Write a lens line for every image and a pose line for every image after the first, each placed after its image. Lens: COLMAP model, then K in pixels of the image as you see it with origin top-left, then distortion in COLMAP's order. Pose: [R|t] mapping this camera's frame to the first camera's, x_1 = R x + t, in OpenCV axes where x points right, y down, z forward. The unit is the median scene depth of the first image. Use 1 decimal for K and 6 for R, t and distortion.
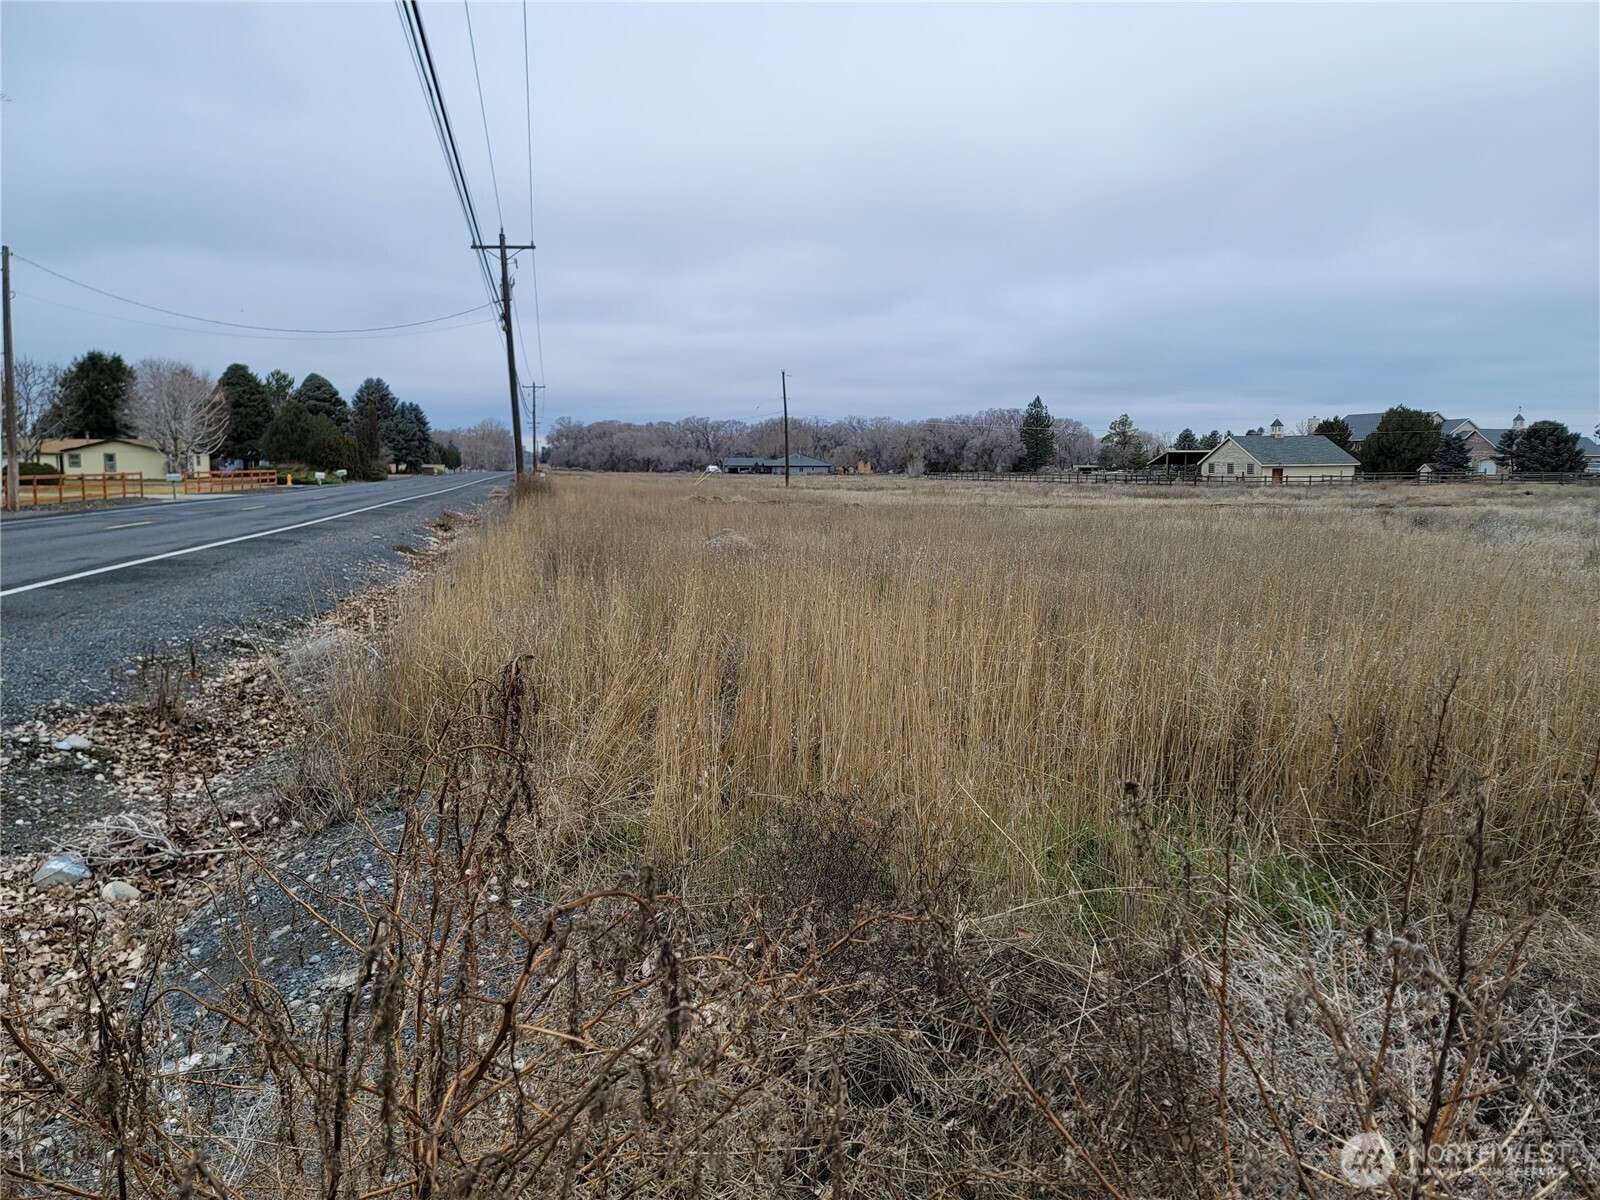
lens RADIAL K [[1170.4, 0, 807.8], [0, 1170.4, 585.6], [0, 0, 1]] dist [0.090123, -0.067588]
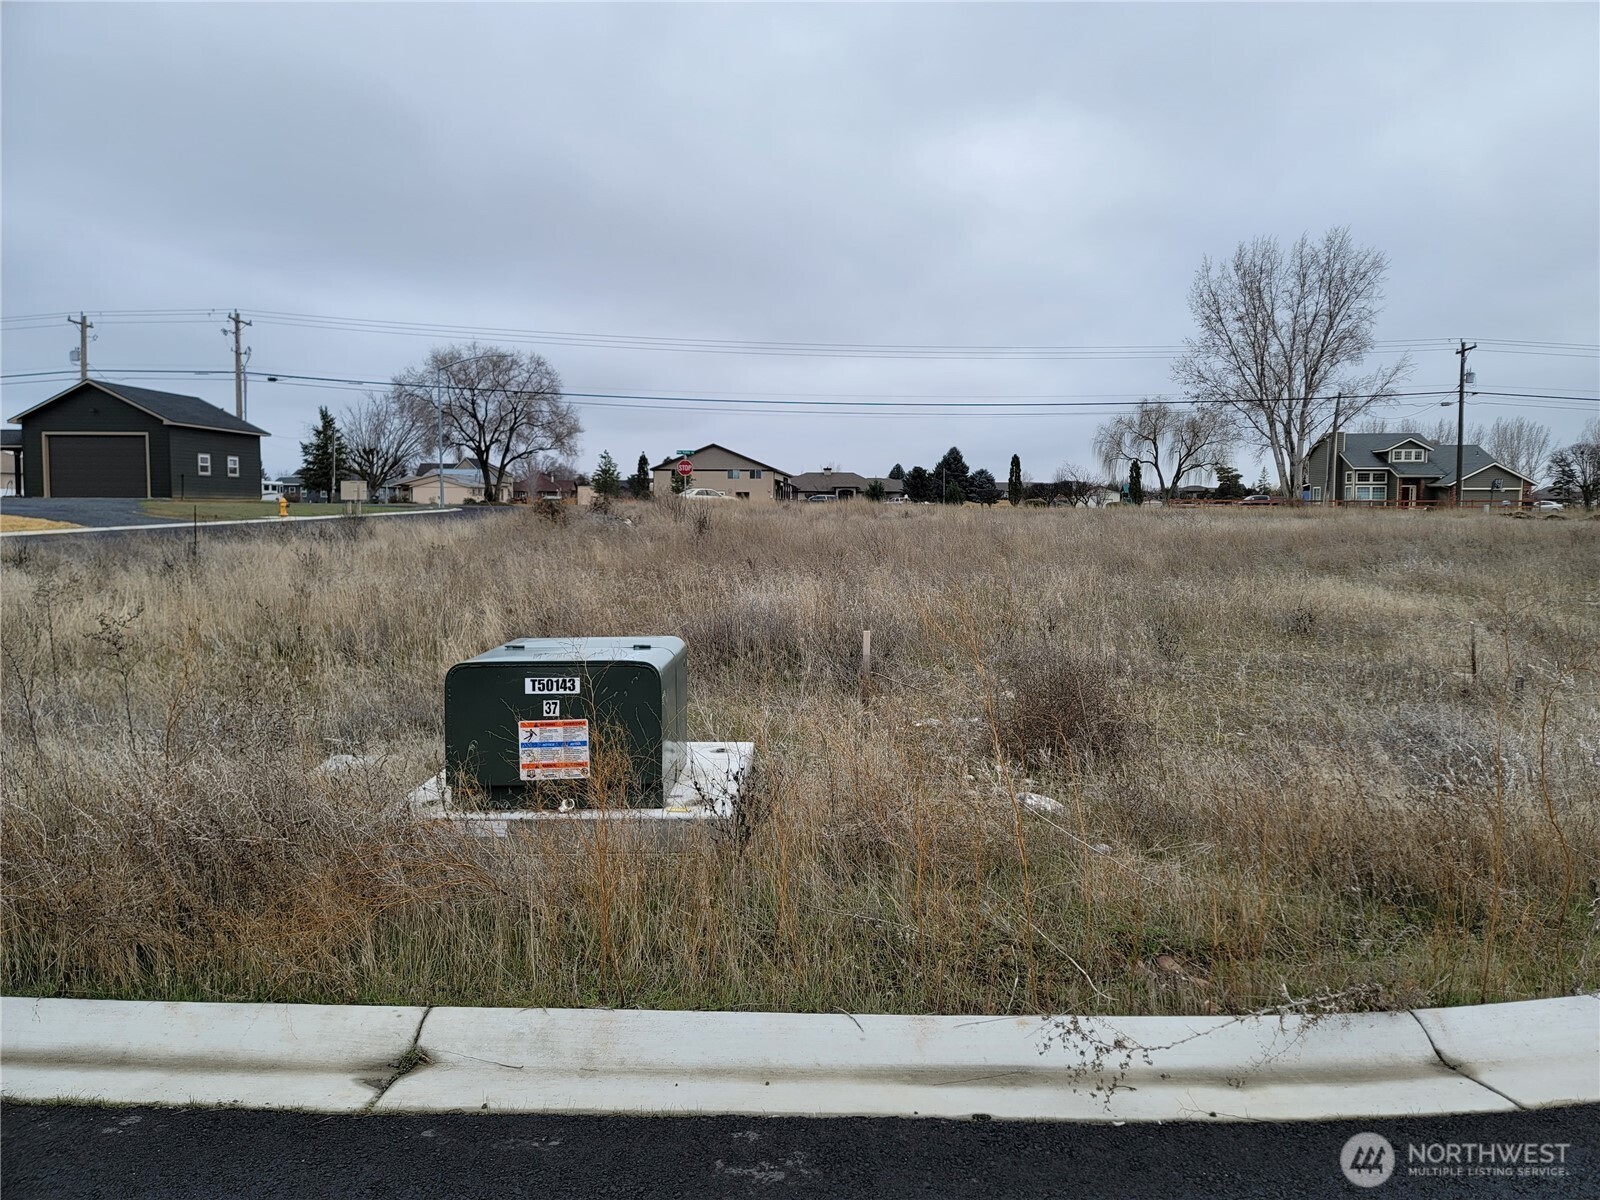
lens RADIAL K [[1170.4, 0, 847.9], [0, 1170.4, 601.2], [0, 0, 1]] dist [0.090123, -0.067588]
pose [[-0.179384, 0.075718, -0.980861, 0.398207], [-0.106342, 0.989699, 0.095848, -0.007959], [0.978015, 0.121501, -0.169484, 0.145900]]
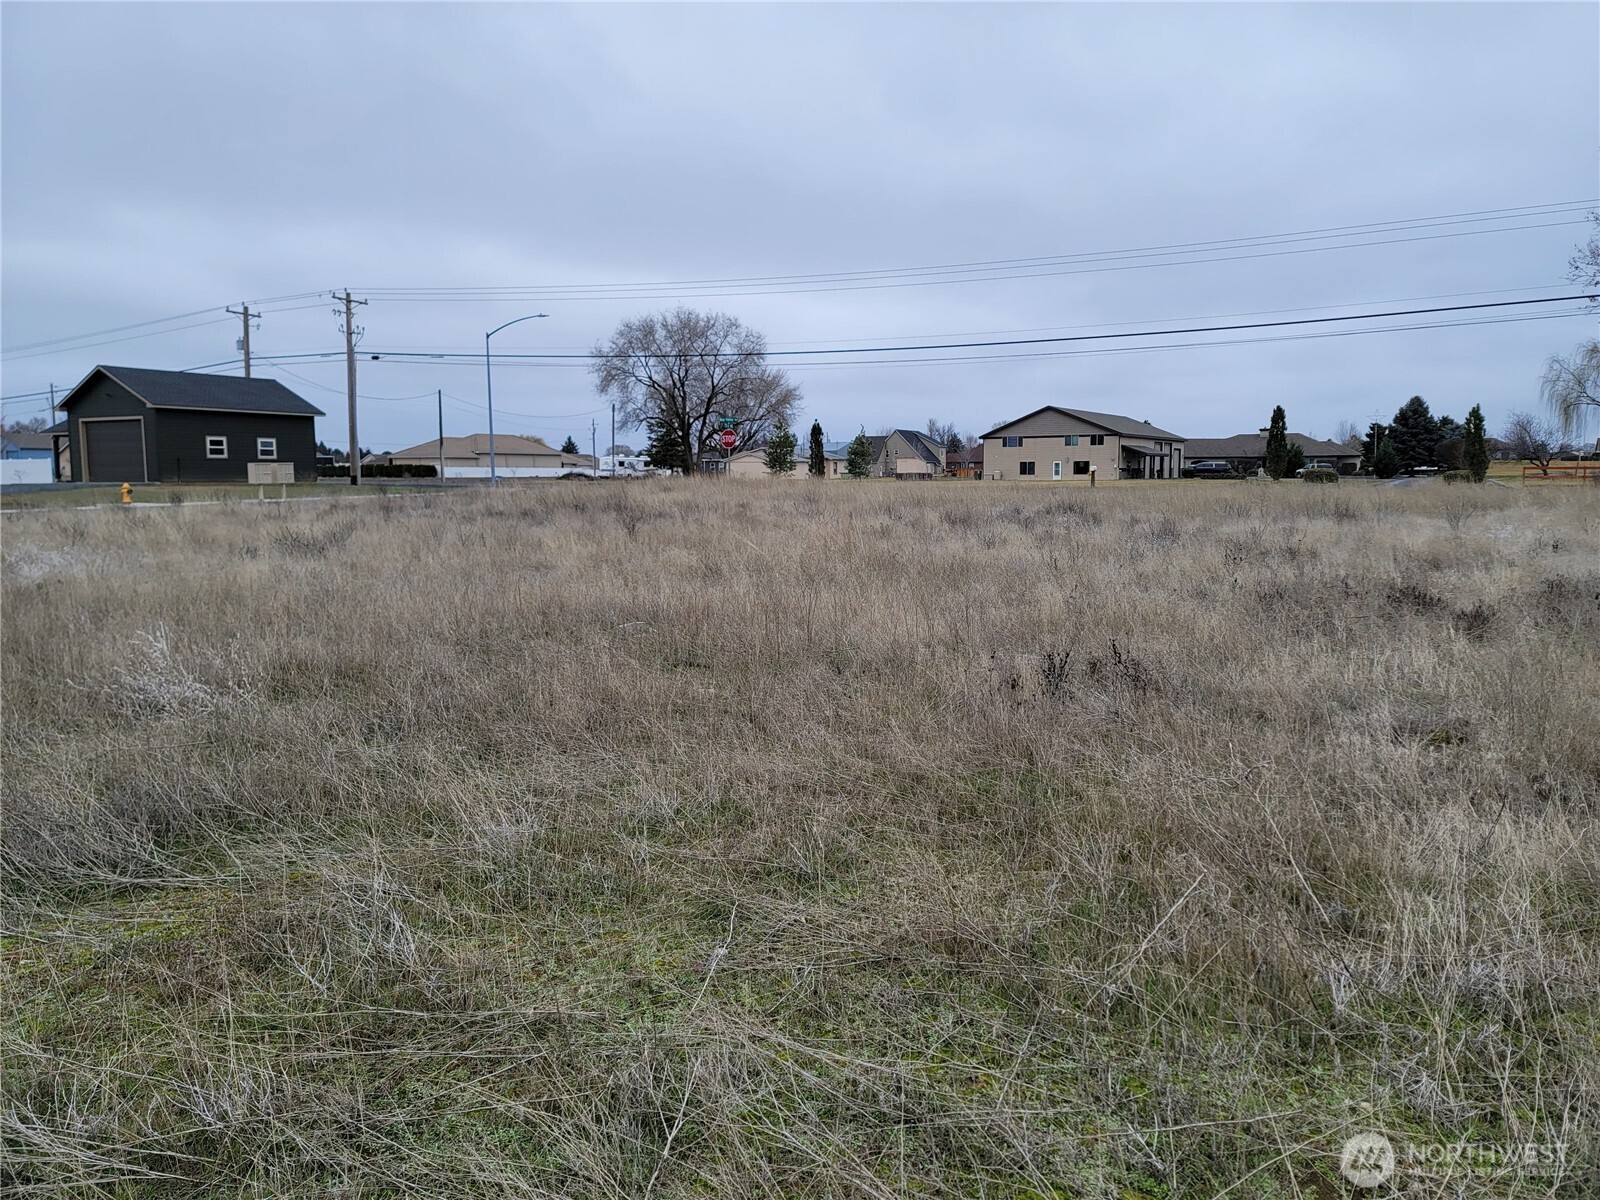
lens RADIAL K [[1170.4, 0, 828.0], [0, 1170.4, 581.8], [0, 0, 1]] dist [0.090123, -0.067588]
pose [[-0.617721, 0.072493, -0.783049, 0.239726], [-0.078271, 0.985130, 0.152947, -0.022759], [0.782493, 0.155769, -0.602861, 0.251118]]
